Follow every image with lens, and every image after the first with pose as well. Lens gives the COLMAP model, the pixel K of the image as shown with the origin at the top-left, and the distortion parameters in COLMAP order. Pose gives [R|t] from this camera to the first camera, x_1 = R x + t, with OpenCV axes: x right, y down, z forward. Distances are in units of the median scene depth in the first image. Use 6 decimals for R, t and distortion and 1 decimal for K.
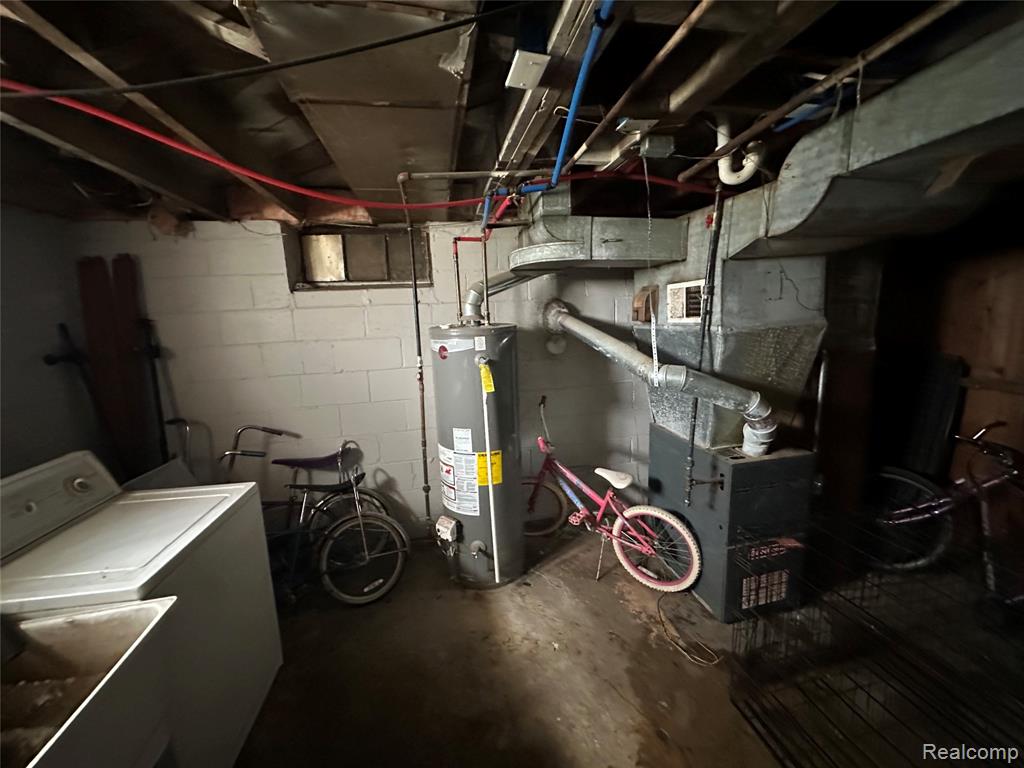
lens RADIAL K [[409.2, 0, 513.0], [0, 409.2, 384.7], [0, 0, 1]] dist [-0.004982, 0.001058]
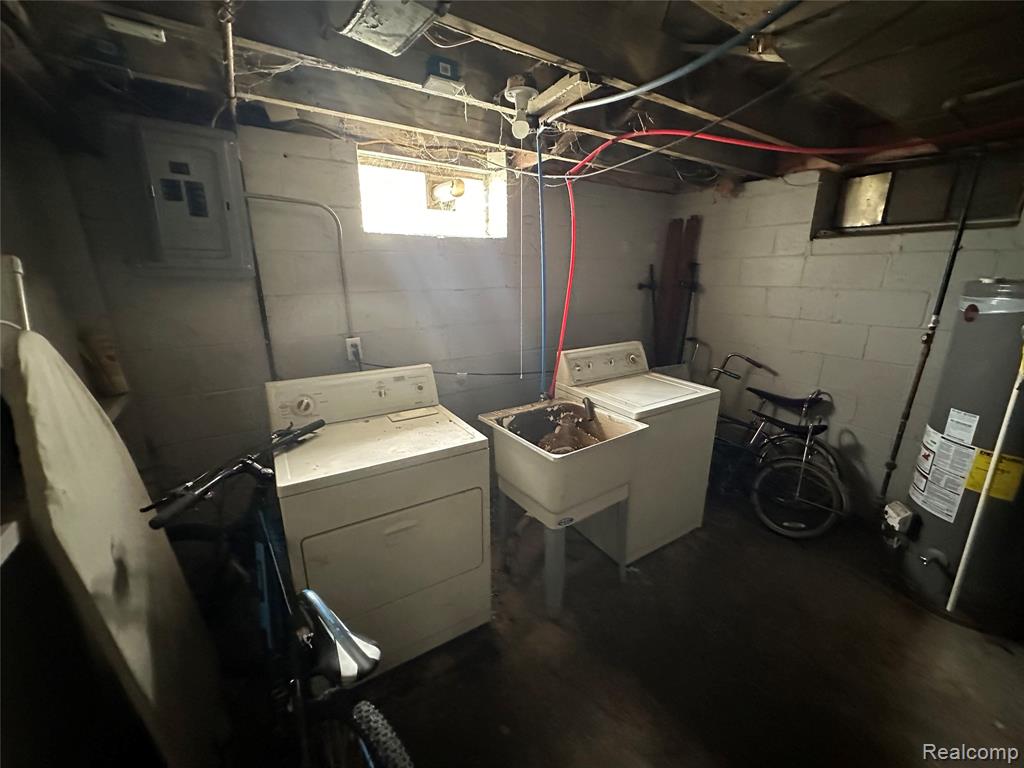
lens RADIAL K [[409.2, 0, 513.0], [0, 409.2, 384.7], [0, 0, 1]] dist [-0.004982, 0.001058]
pose [[0.386039, 0.279863, -0.879005, 0.213224], [-0.168576, 0.958226, 0.231051, 0.021245], [0.906949, 0.058985, 0.417091, -0.130332]]
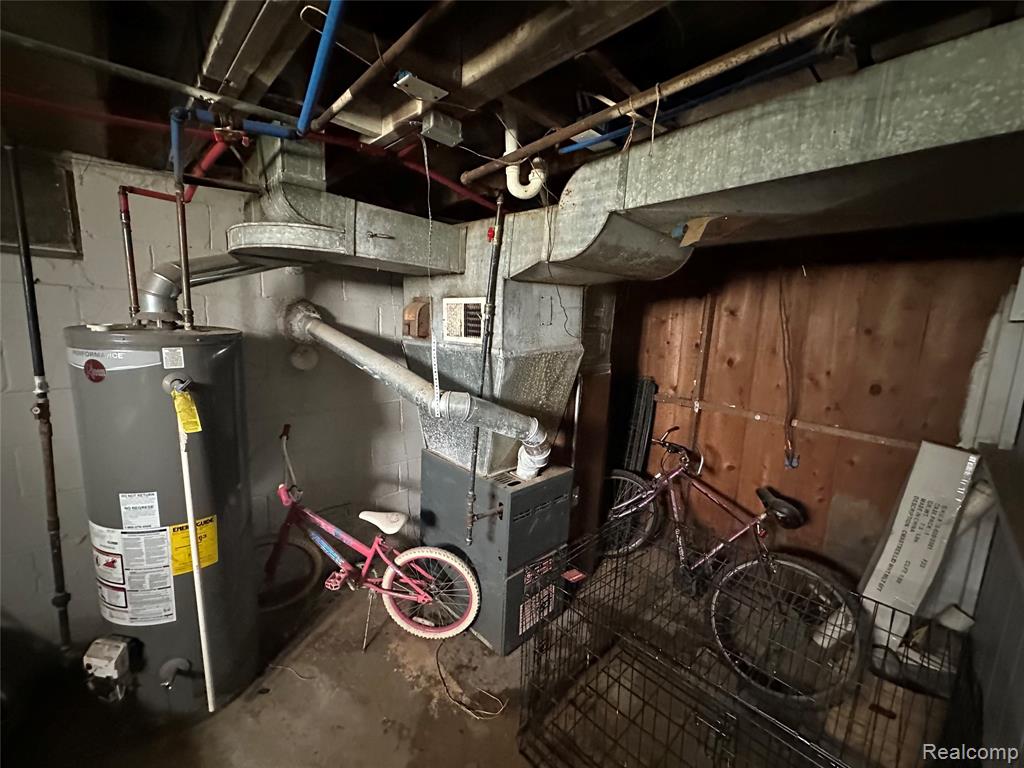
lens RADIAL K [[409.2, 0, 513.0], [0, 409.2, 384.7], [0, 0, 1]] dist [-0.004982, 0.001058]
pose [[0.835949, -0.007828, 0.548752, 0.012874], [0.016395, 0.999808, -0.010713, -0.040351], [-0.548563, 0.017952, 0.835917, 0.160300]]
